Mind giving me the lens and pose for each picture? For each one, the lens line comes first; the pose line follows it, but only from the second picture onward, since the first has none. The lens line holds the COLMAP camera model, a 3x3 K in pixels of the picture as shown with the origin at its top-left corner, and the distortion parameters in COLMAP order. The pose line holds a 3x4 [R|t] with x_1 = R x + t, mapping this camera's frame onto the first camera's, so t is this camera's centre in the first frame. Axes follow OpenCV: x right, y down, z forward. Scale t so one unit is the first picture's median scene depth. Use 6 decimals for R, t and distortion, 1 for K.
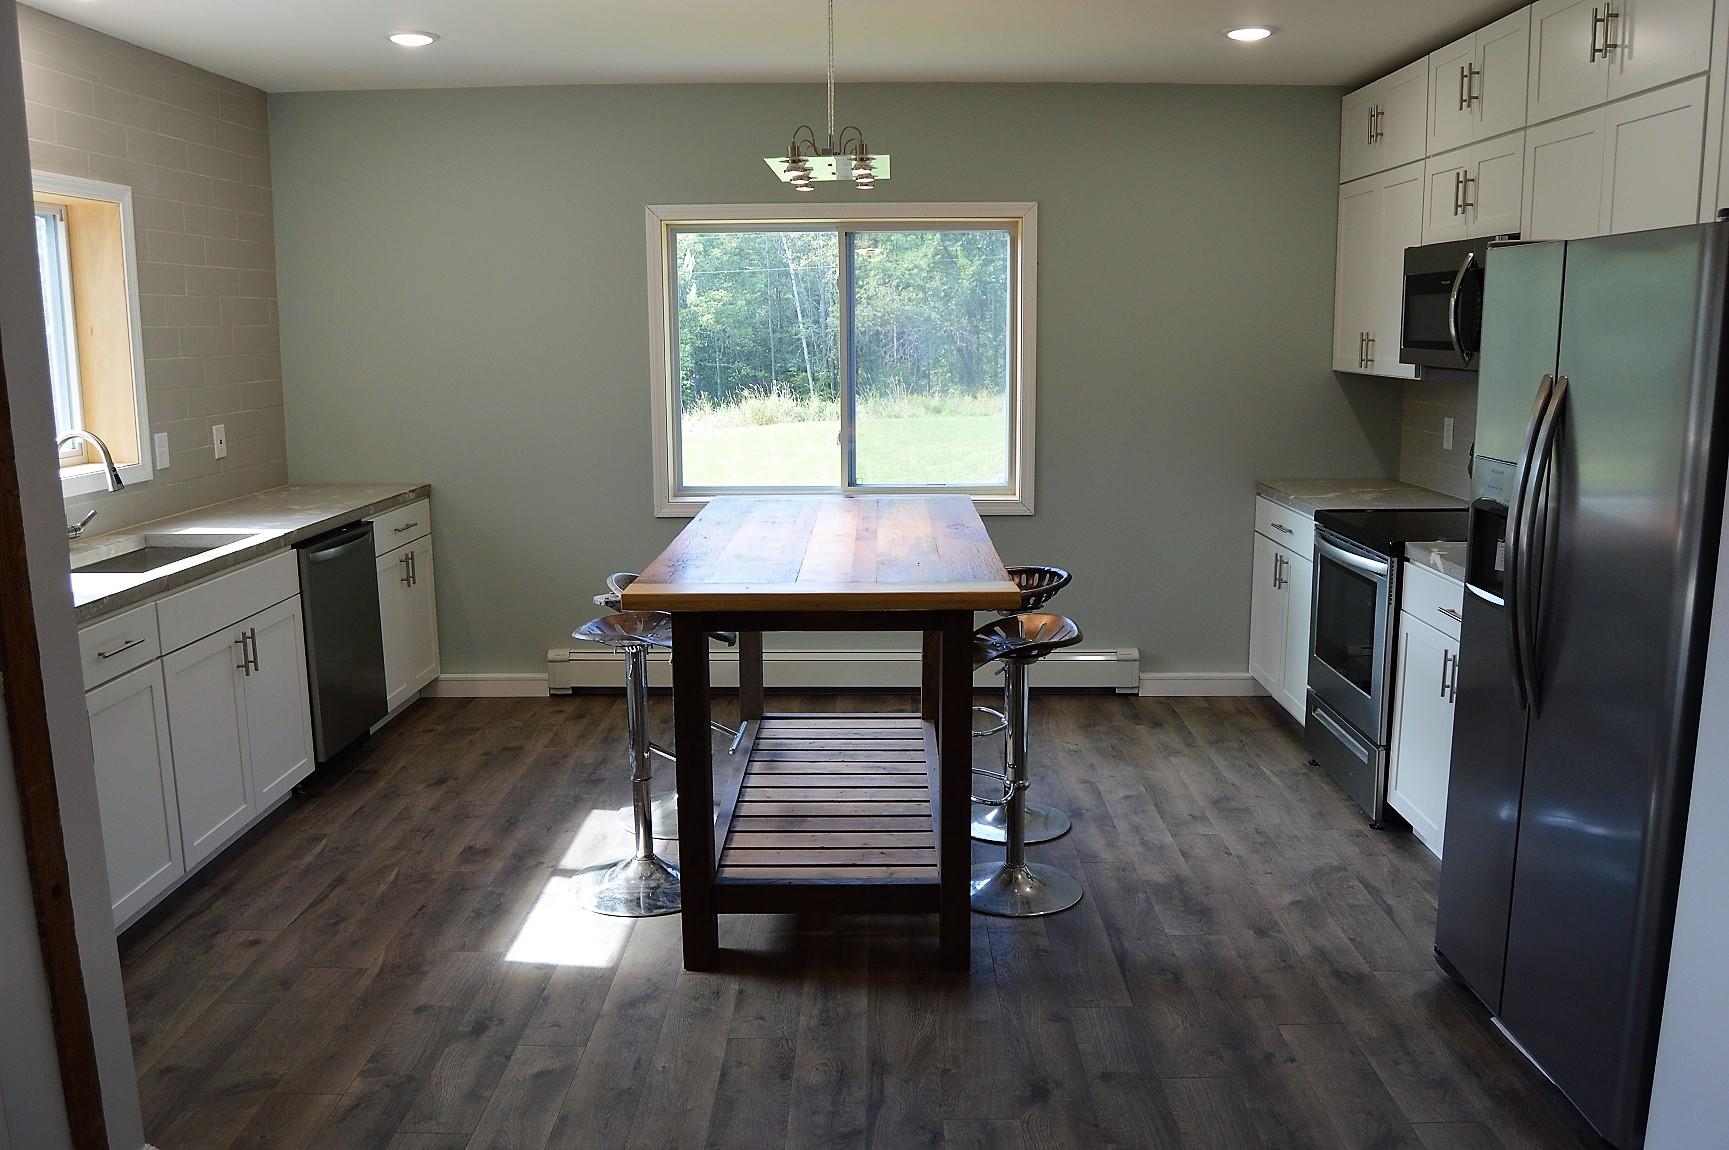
lens RADIAL K [[1363.3, 0, 864.3], [0, 1363.3, 577.4], [0, 0, 1]] dist [-0.081979, 0.008258]
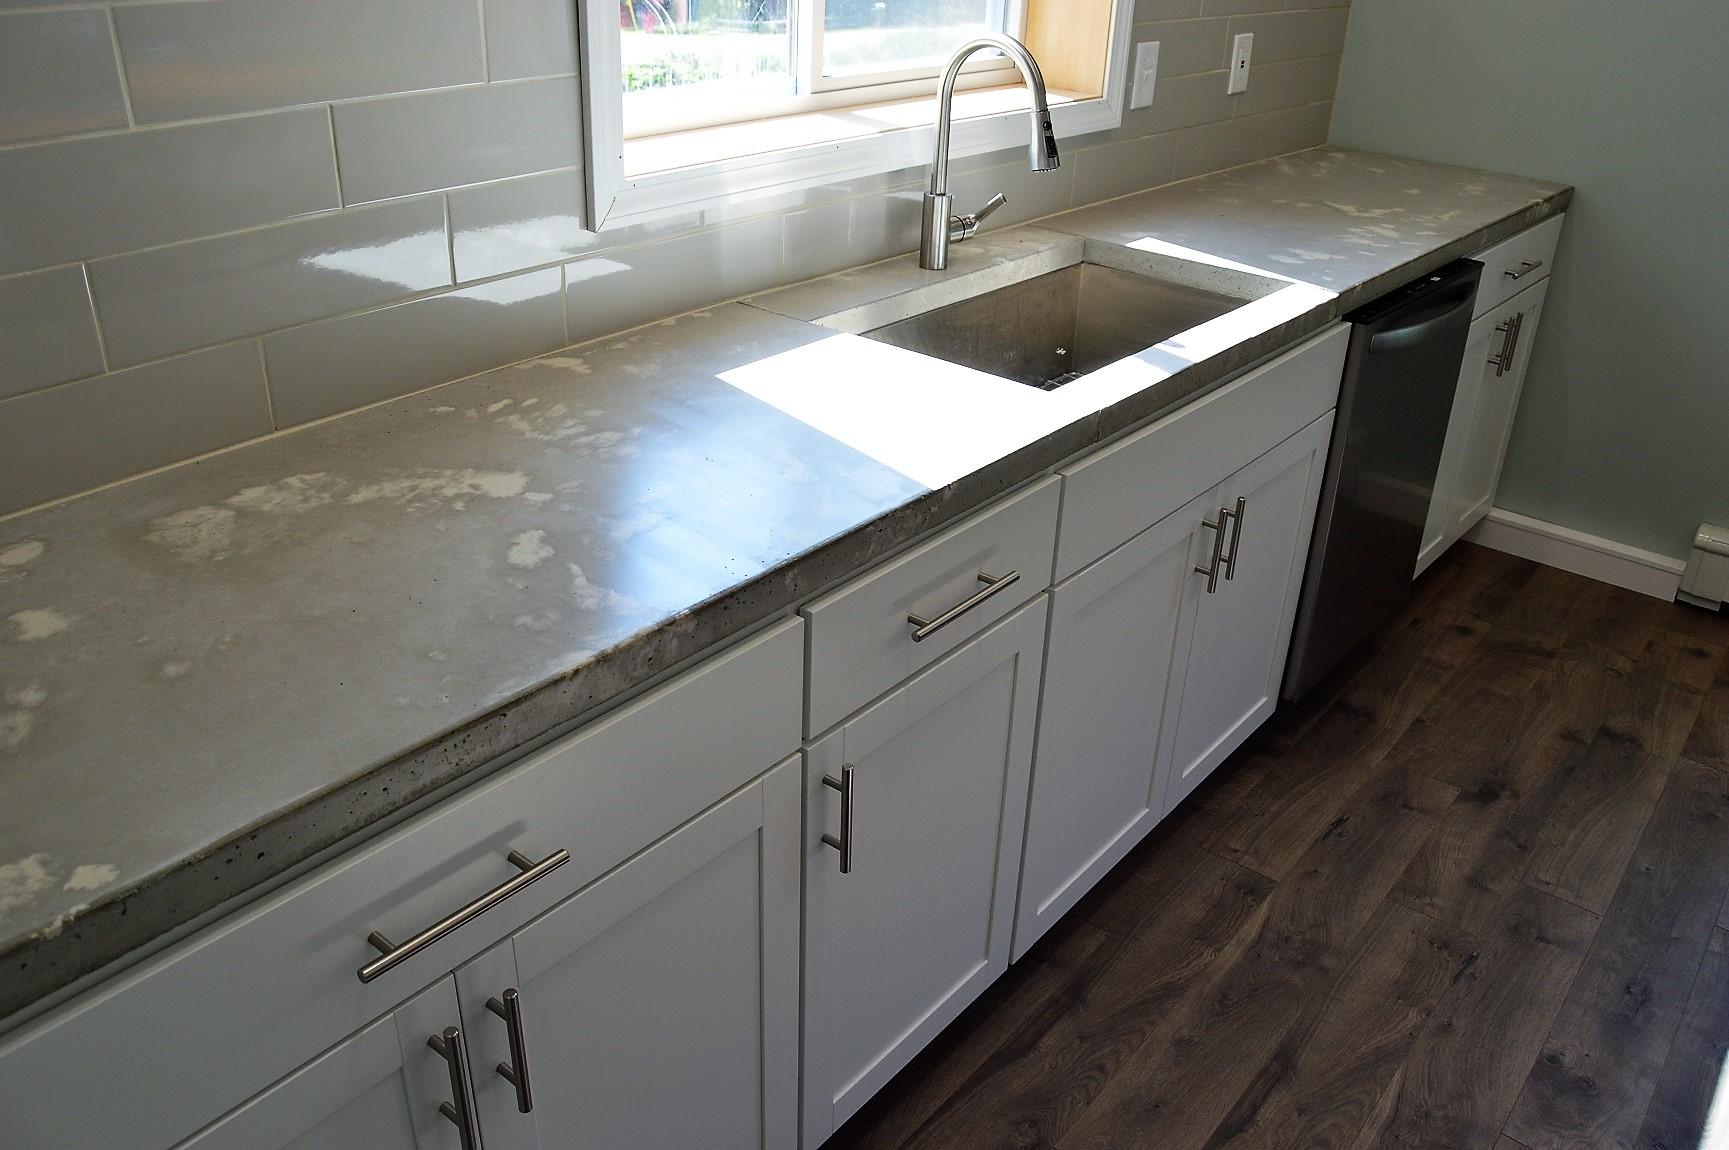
lens RADIAL K [[1363.3, 0, 862.5], [0, 1363.3, 574.8], [0, 0, 1]] dist [-0.081979, 0.008258]
pose [[0.779297, 0.316500, -0.540854, -0.250824], [-0.149450, 0.932046, 0.330083, -0.068525], [0.608572, -0.176402, 0.773642, 0.459839]]
